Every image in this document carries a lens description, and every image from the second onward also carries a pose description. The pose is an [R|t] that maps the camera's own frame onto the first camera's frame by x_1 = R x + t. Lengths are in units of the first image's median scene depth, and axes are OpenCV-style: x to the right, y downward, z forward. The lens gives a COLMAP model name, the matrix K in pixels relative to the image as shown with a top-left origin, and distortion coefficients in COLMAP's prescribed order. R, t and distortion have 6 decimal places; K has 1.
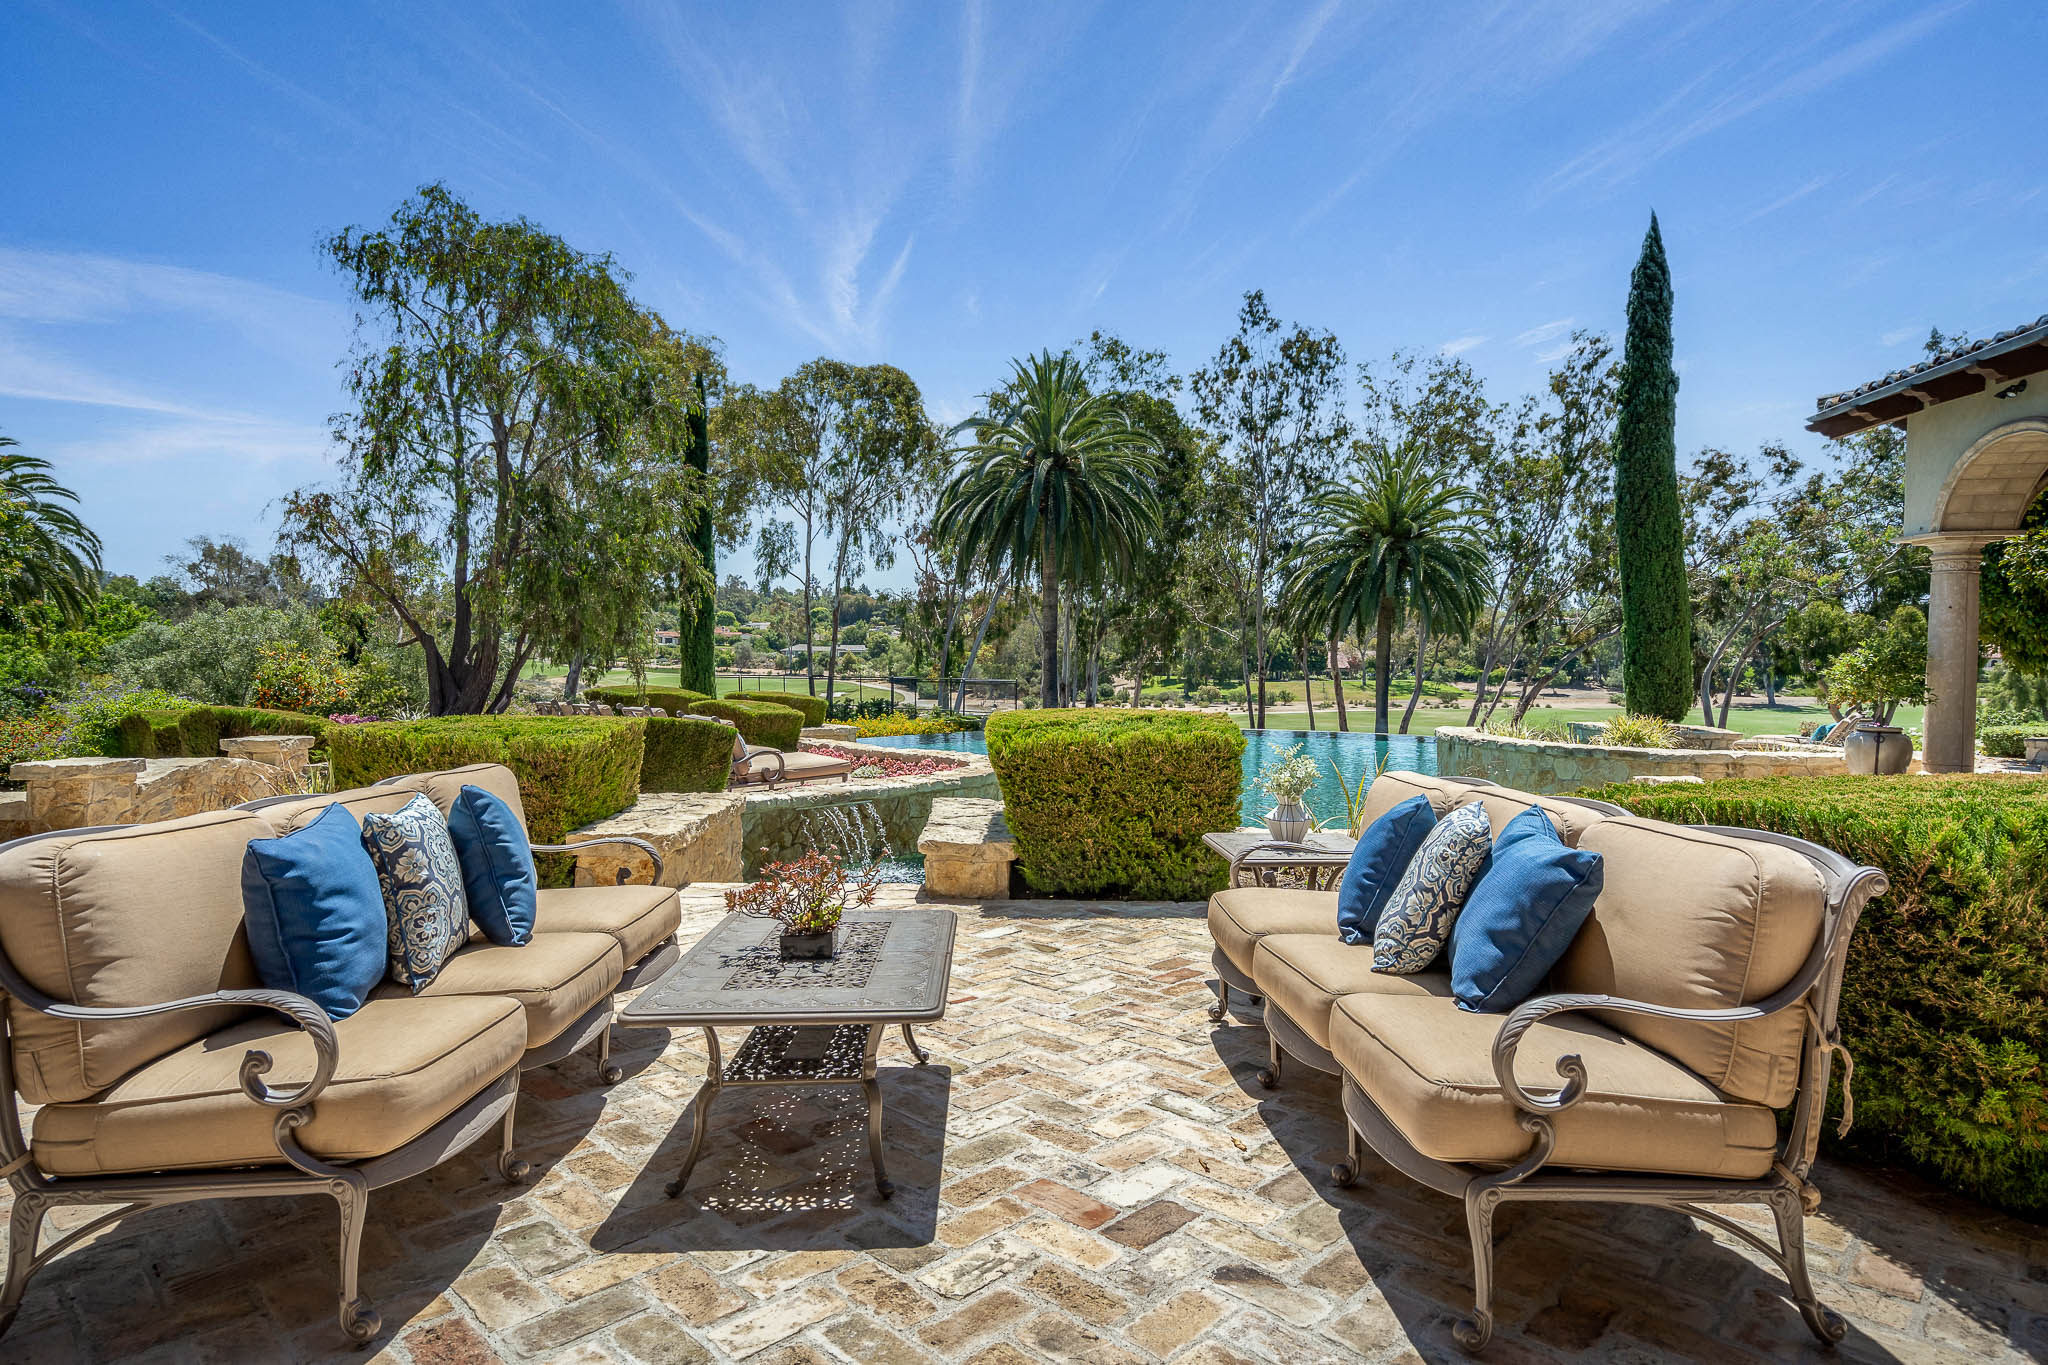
lens RADIAL K [[1114.1, 0, 1008.6], [0, 1114.1, 680.2], [0, 0, 1]] dist [0.002614, 0.003334]
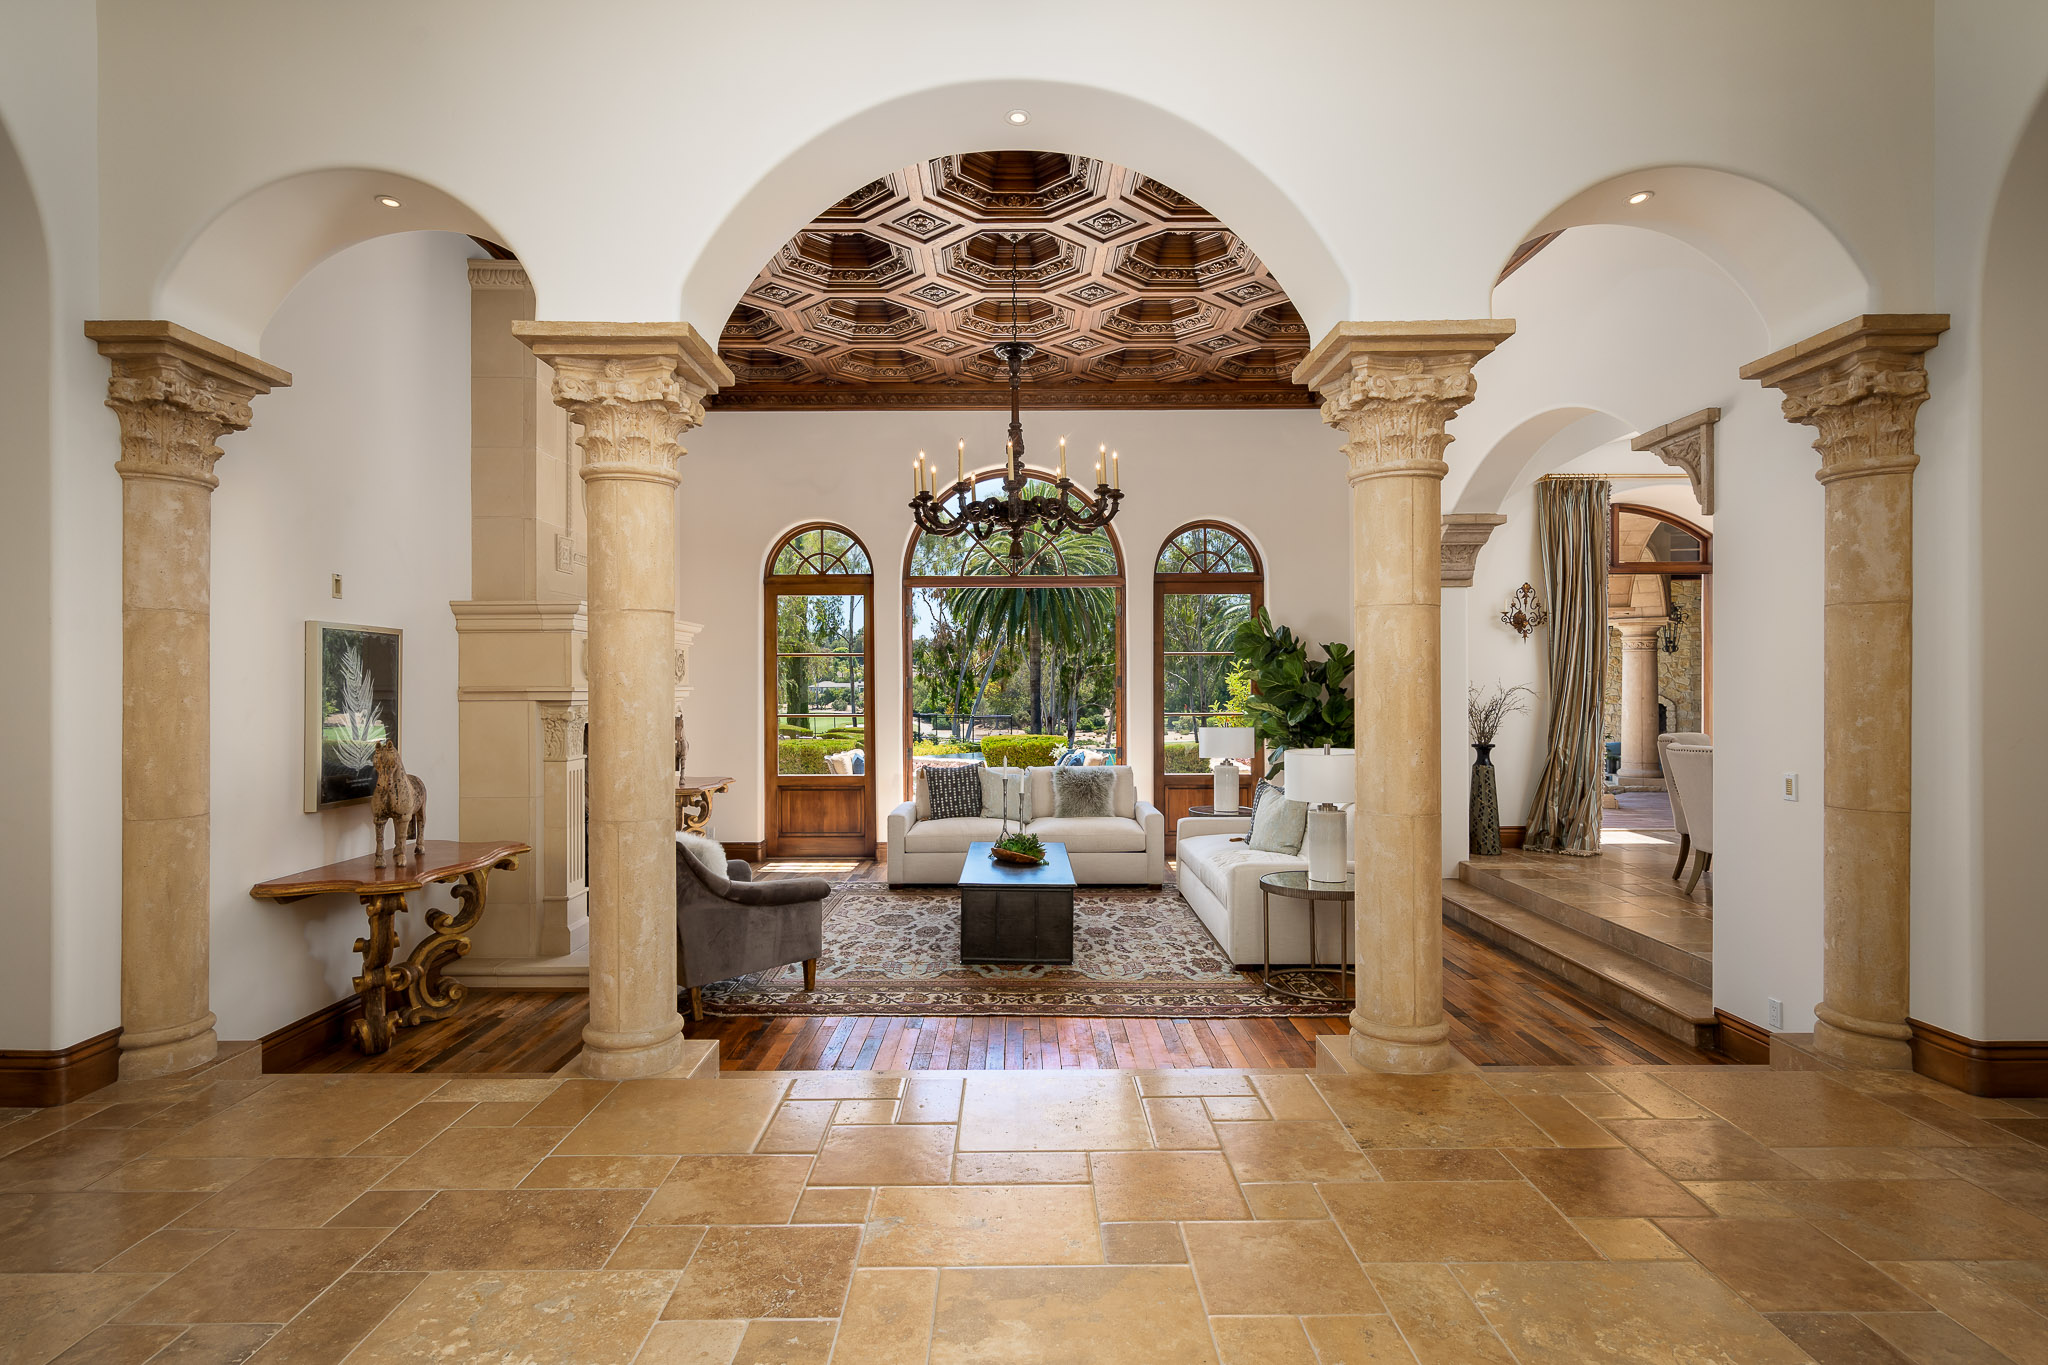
lens RADIAL K [[1039.8, 0, 1012.1], [0, 1039.8, 687.1], [0, 0, 1]] dist [-0.005804, -0.000105]
pose [[0.999978, -0.006168, -0.002355, 0.007430], [0.006112, 0.999709, -0.023334, -0.004071], [0.002498, 0.023320, 0.999725, -0.192108]]
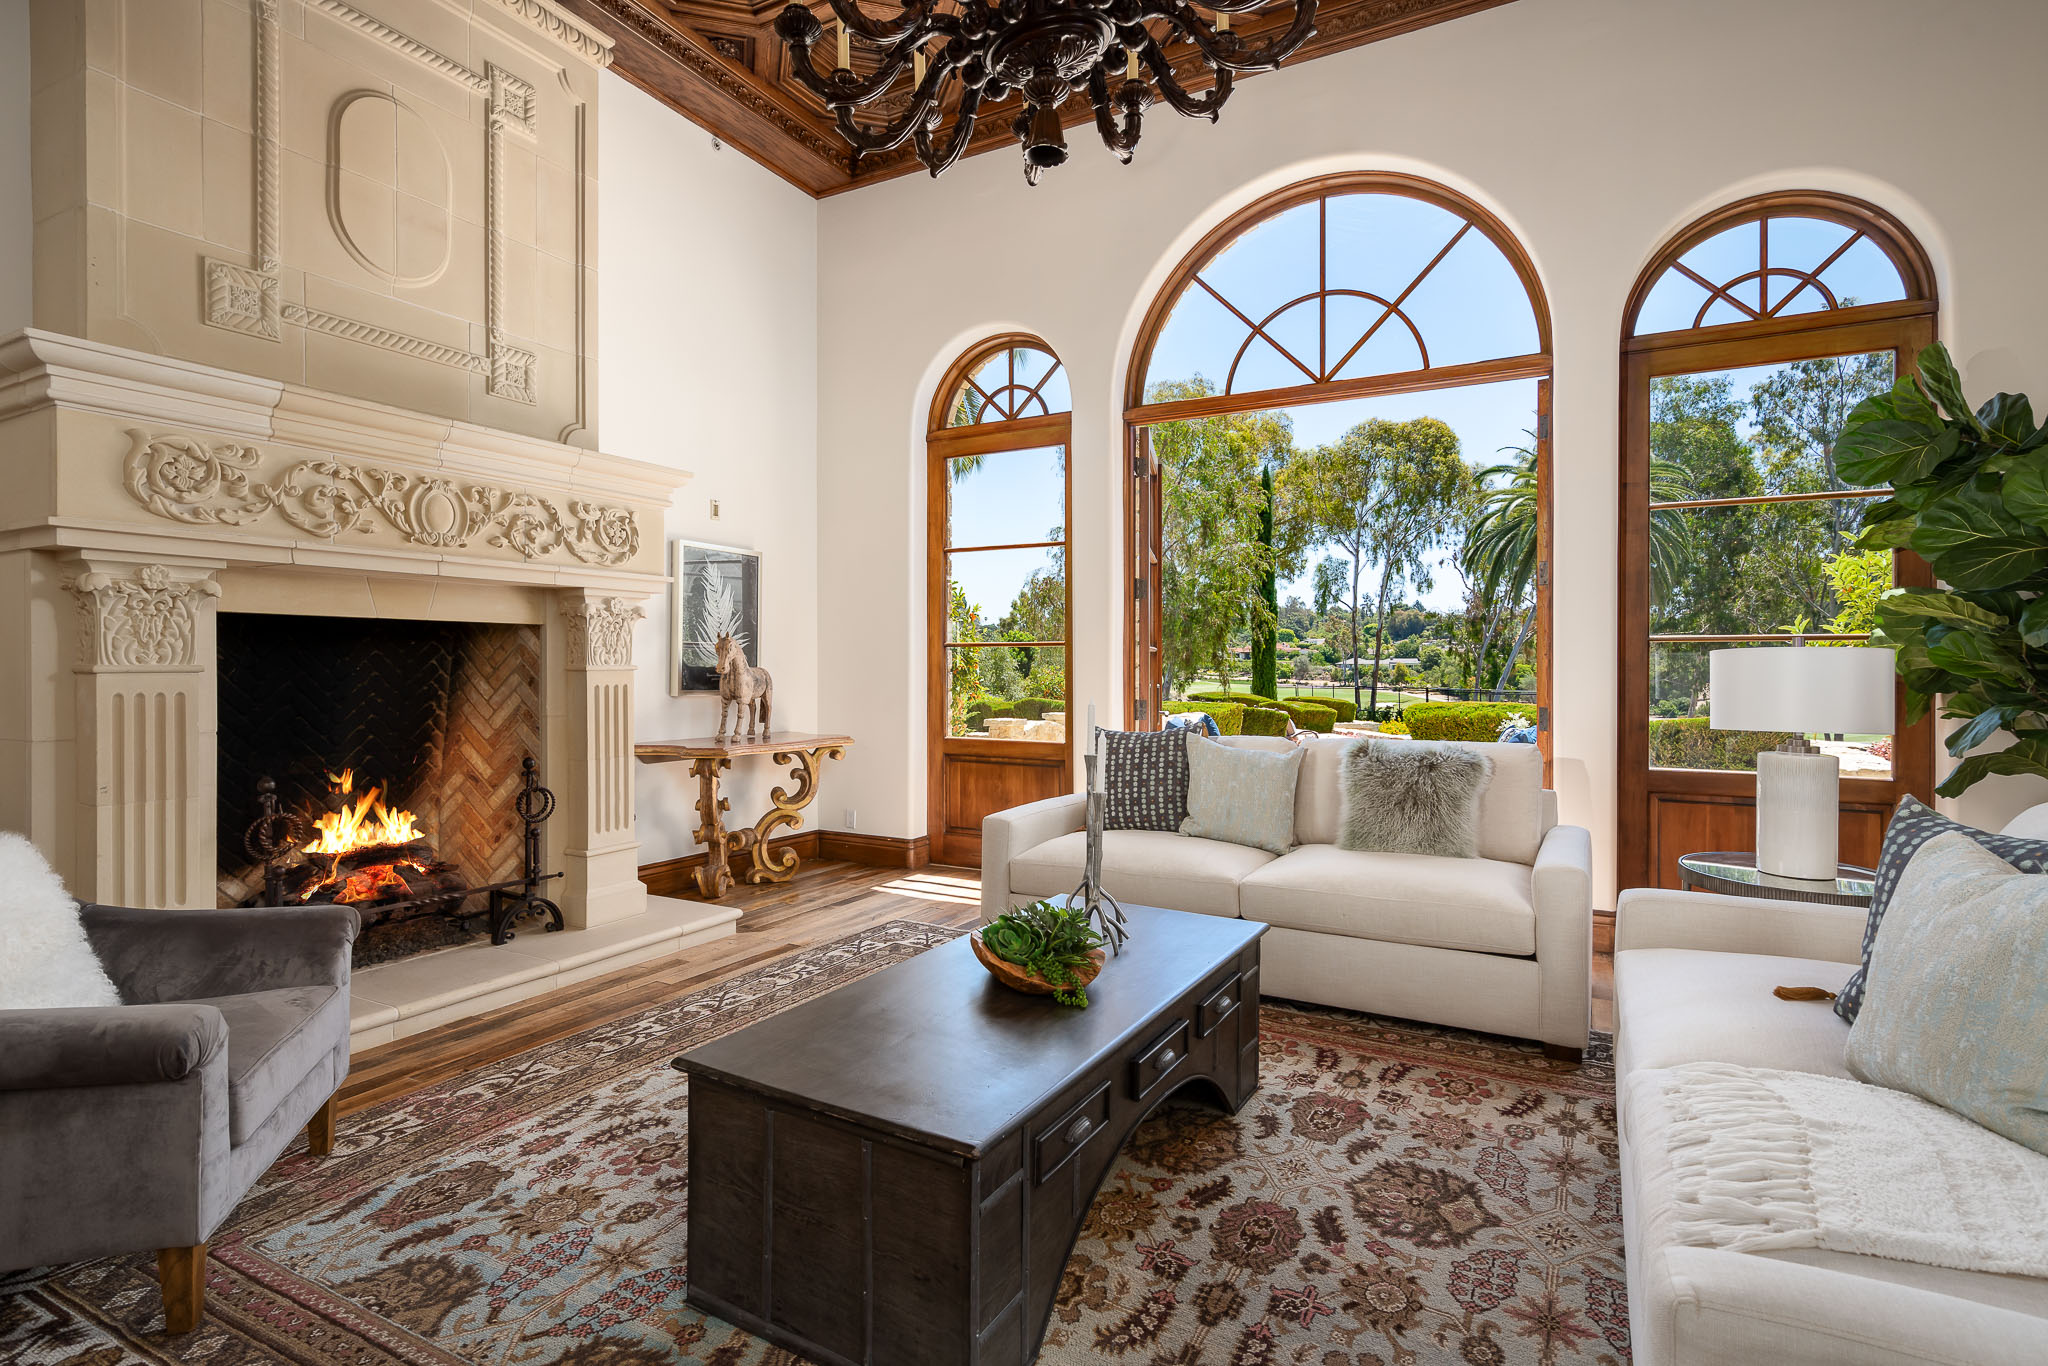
lens RADIAL K [[996.8, 0, 1019.9], [0, 996.8, 662.4], [0, 0, 1]] dist [0.001276, 0.002948]
pose [[0.872851, -0.002927, -0.487978, 0.028138], [-0.010632, 0.999631, -0.025014, 0.000982], [0.487871, 0.027022, 0.872497, -0.107226]]
